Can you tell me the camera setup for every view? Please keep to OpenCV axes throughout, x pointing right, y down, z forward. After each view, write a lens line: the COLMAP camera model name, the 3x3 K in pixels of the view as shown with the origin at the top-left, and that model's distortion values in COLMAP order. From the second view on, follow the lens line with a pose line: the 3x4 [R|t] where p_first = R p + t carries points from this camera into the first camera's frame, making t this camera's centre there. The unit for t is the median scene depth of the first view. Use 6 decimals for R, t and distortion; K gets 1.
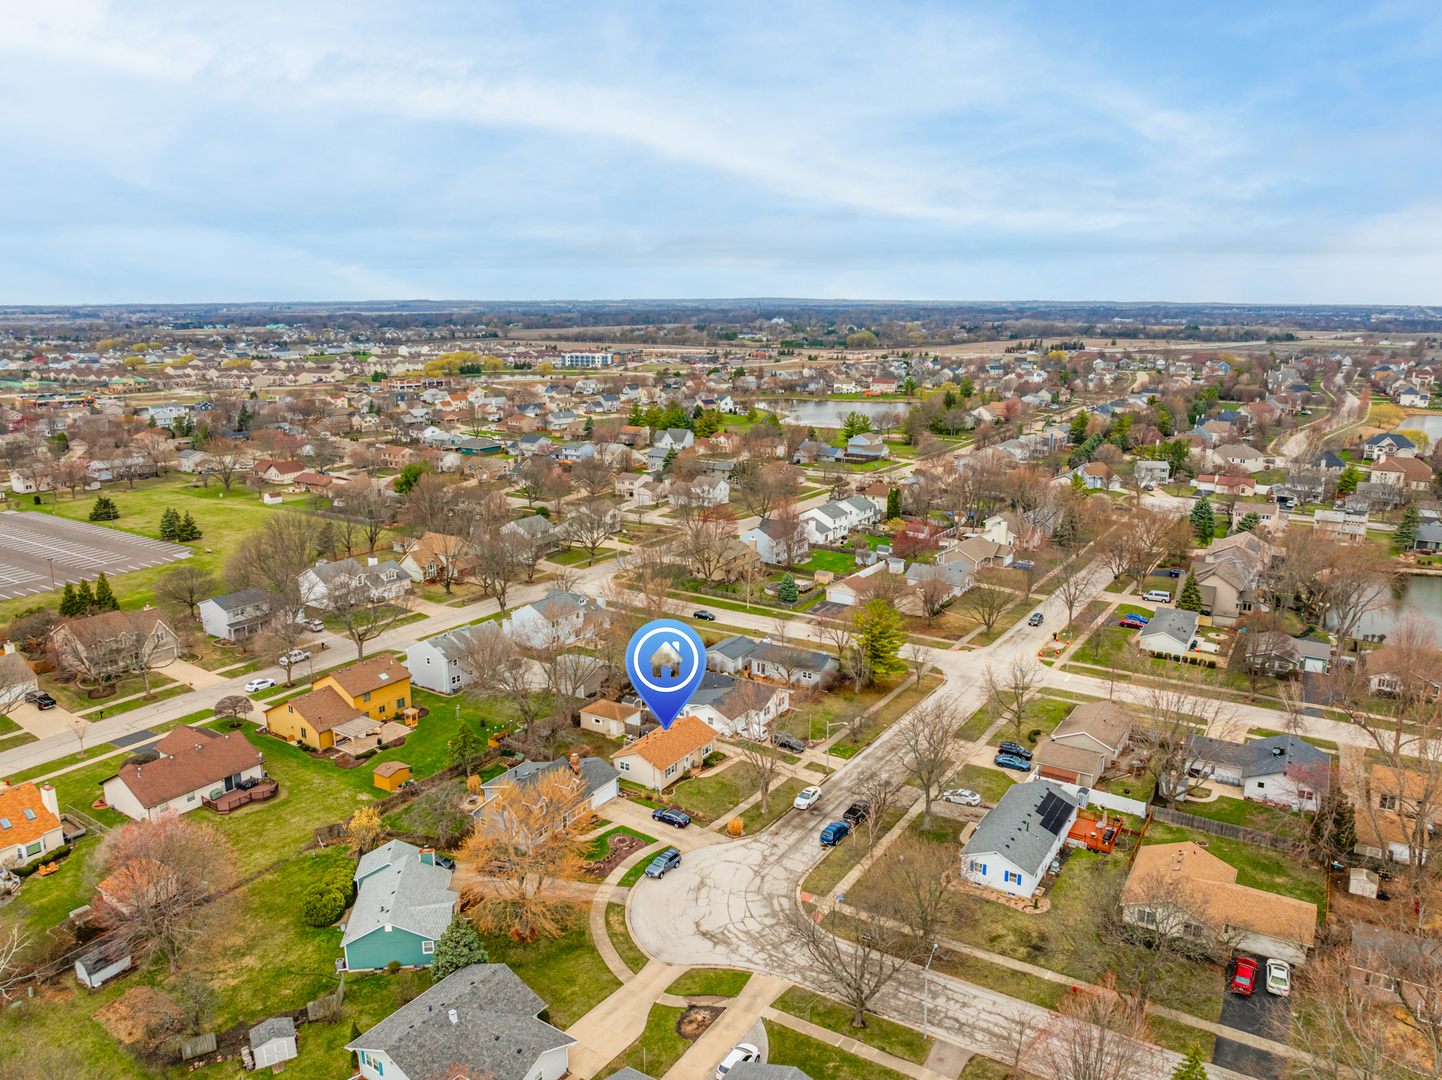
lens RADIAL K [[1023.1, 0, 721.0], [0, 1023.1, 540.0], [0, 0, 1]] dist [-0.020269, 0.000194]
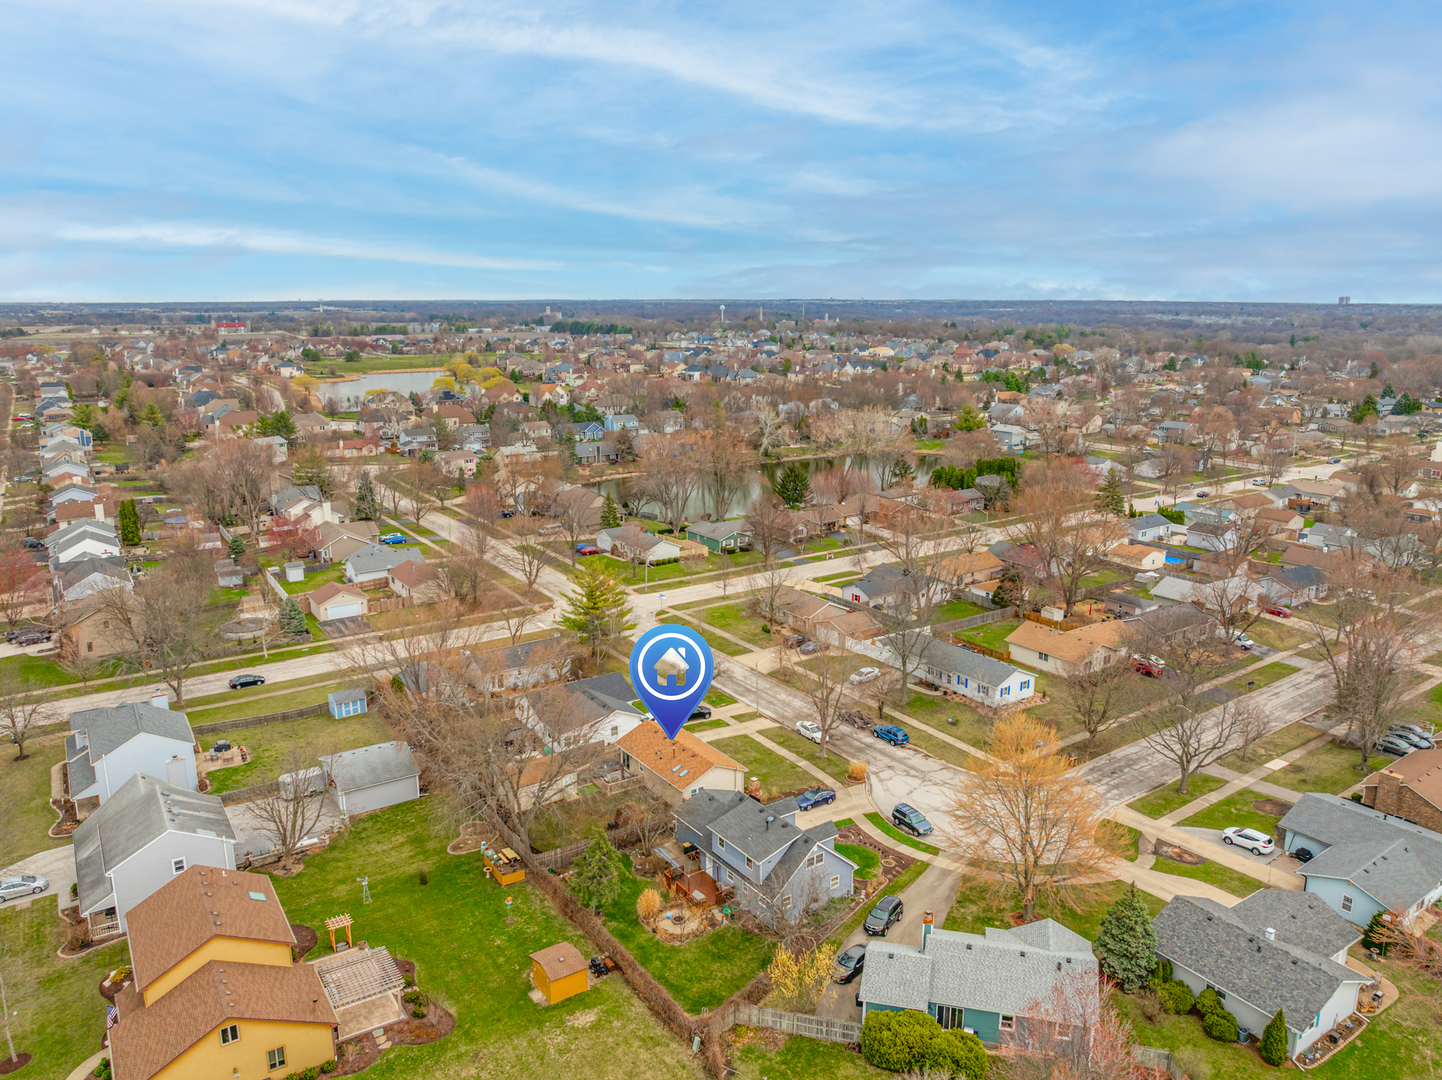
lens RADIAL K [[1023.1, 0, 721.0], [0, 1023.1, 540.0], [0, 0, 1]] dist [-0.020269, 0.000194]
pose [[0.390050, -0.210922, 0.896311, -0.732131], [0.209770, 0.968169, 0.136546, -0.068449], [-0.896581, 0.134759, 0.421879, 0.611176]]
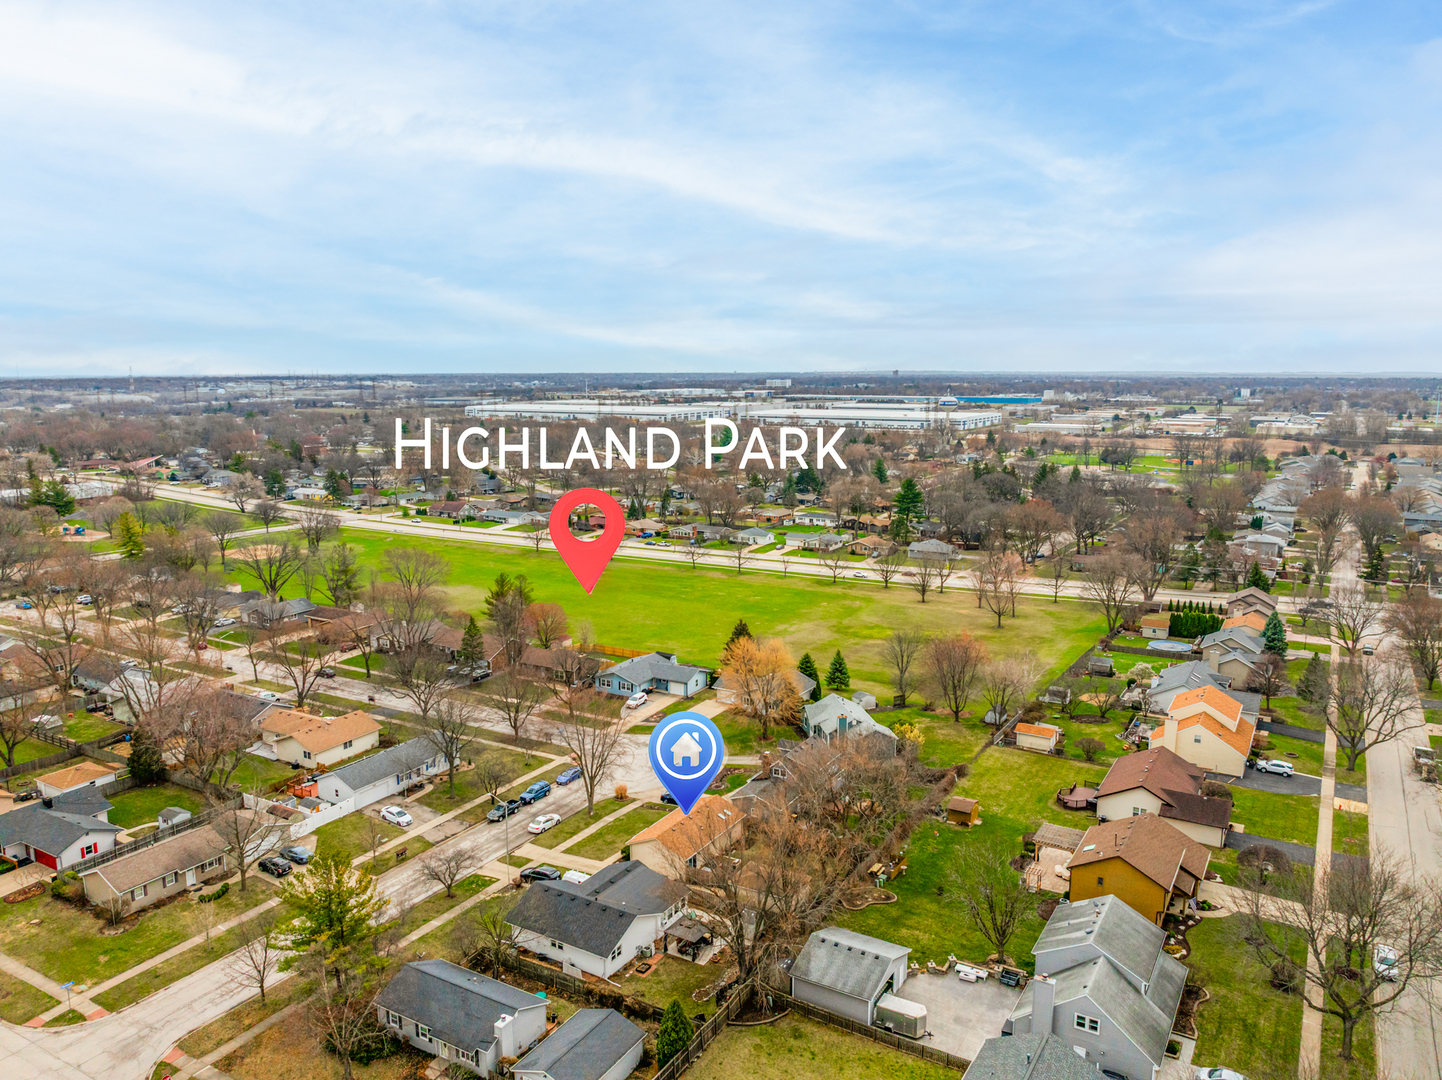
lens RADIAL K [[1023.1, 0, 721.0], [0, 1023.1, 540.0], [0, 0, 1]] dist [-0.020269, 0.000194]
pose [[-0.999261, 0.031954, -0.021377, -0.064111], [0.021724, 0.928067, 0.371779, -0.335124], [0.031719, 0.371040, -0.928075, 1.712018]]
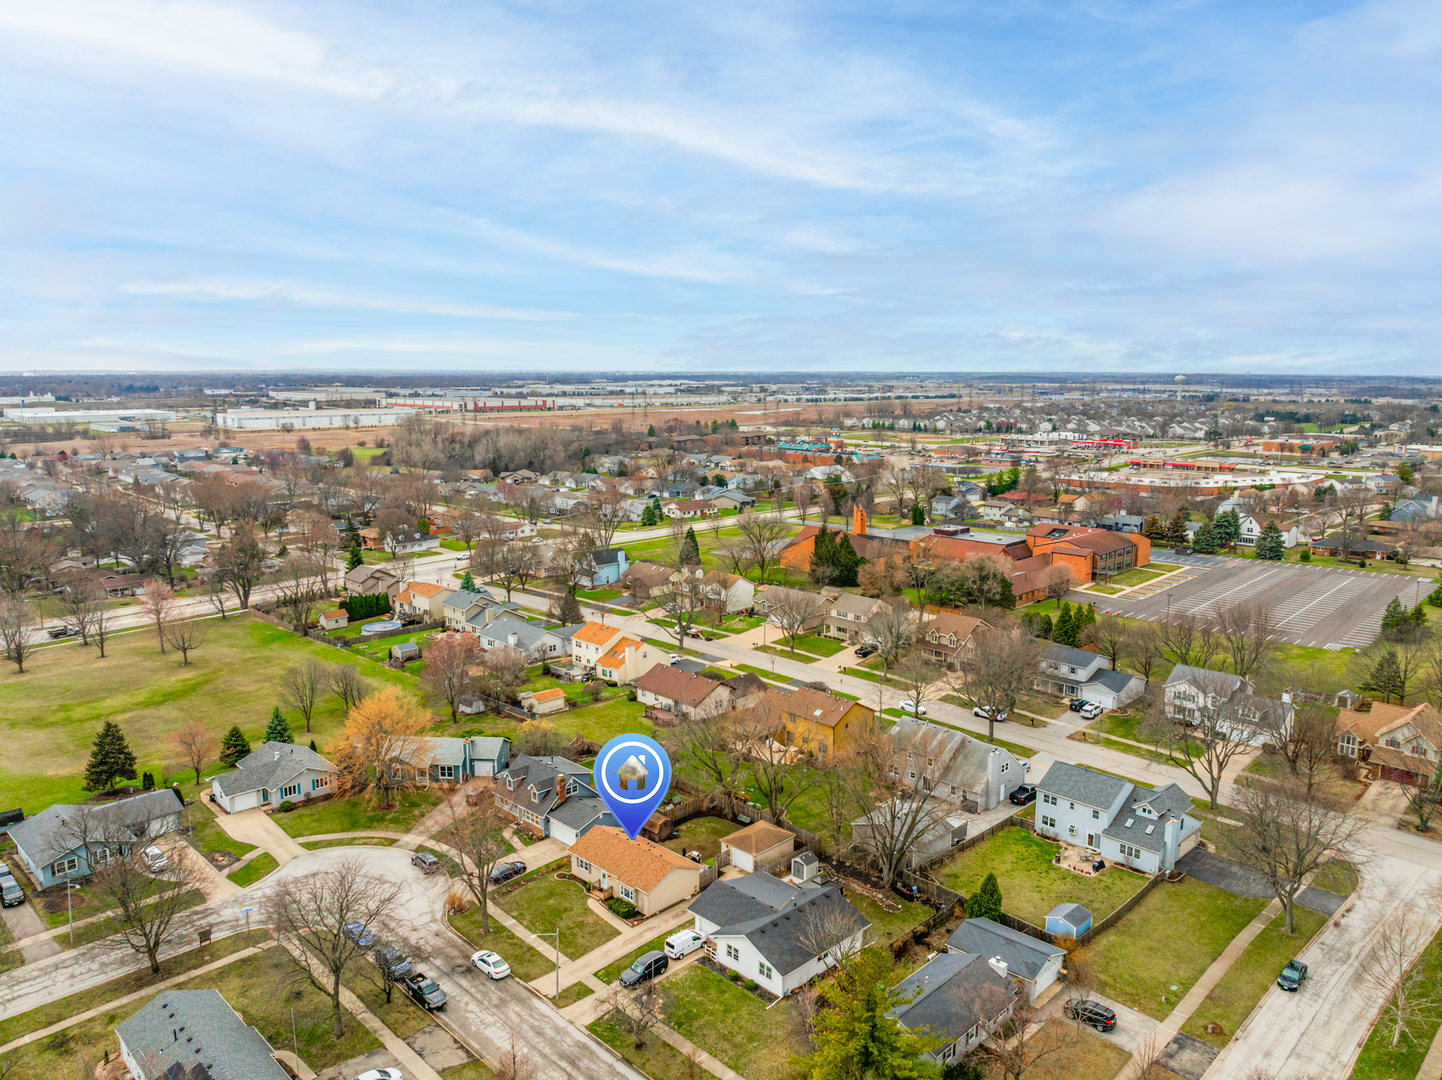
lens RADIAL K [[1023.1, 0, 721.0], [0, 1023.1, 540.0], [0, 0, 1]] dist [-0.020269, 0.000194]
pose [[-0.215743, 0.163984, -0.962582, 0.701229], [-0.222799, 0.951526, 0.212036, -0.244924], [0.950692, 0.260208, -0.168750, 1.148897]]
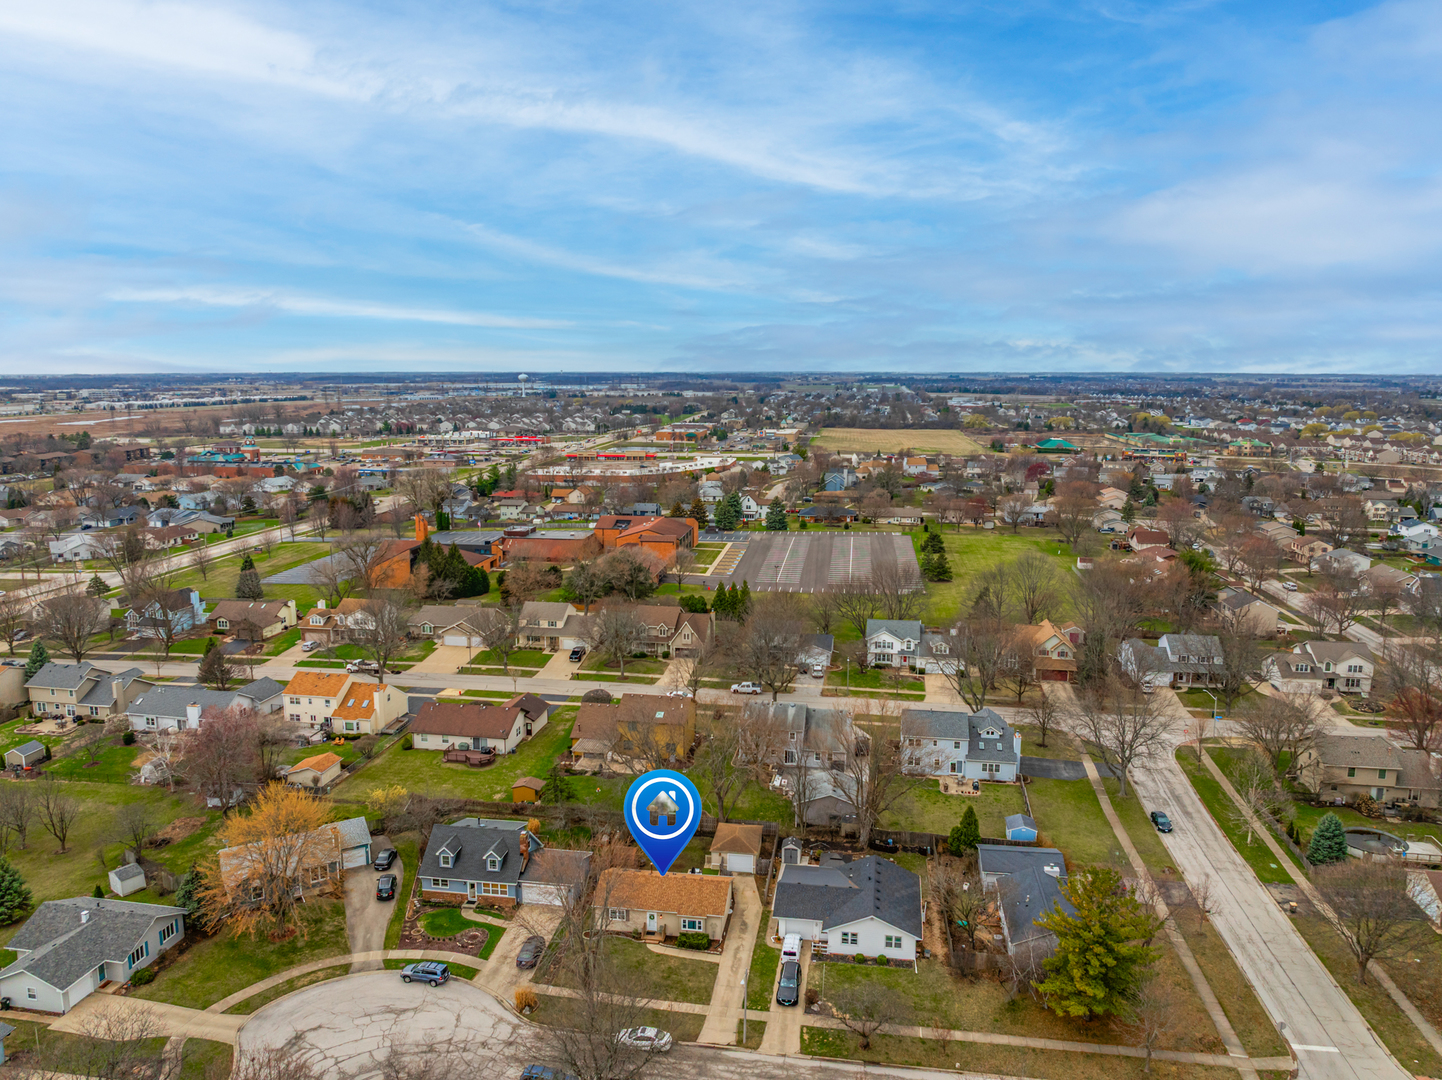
lens RADIAL K [[1028.2, 0, 709.2], [0, 1028.2, 544.4], [0, 0, 1]] dist [-0.029264, -0.005134]
pose [[0.397489, 0.157545, -0.903981, 0.642668], [-0.209425, 0.974726, 0.077789, -0.132991], [0.893389, 0.158396, 0.420436, 0.656431]]
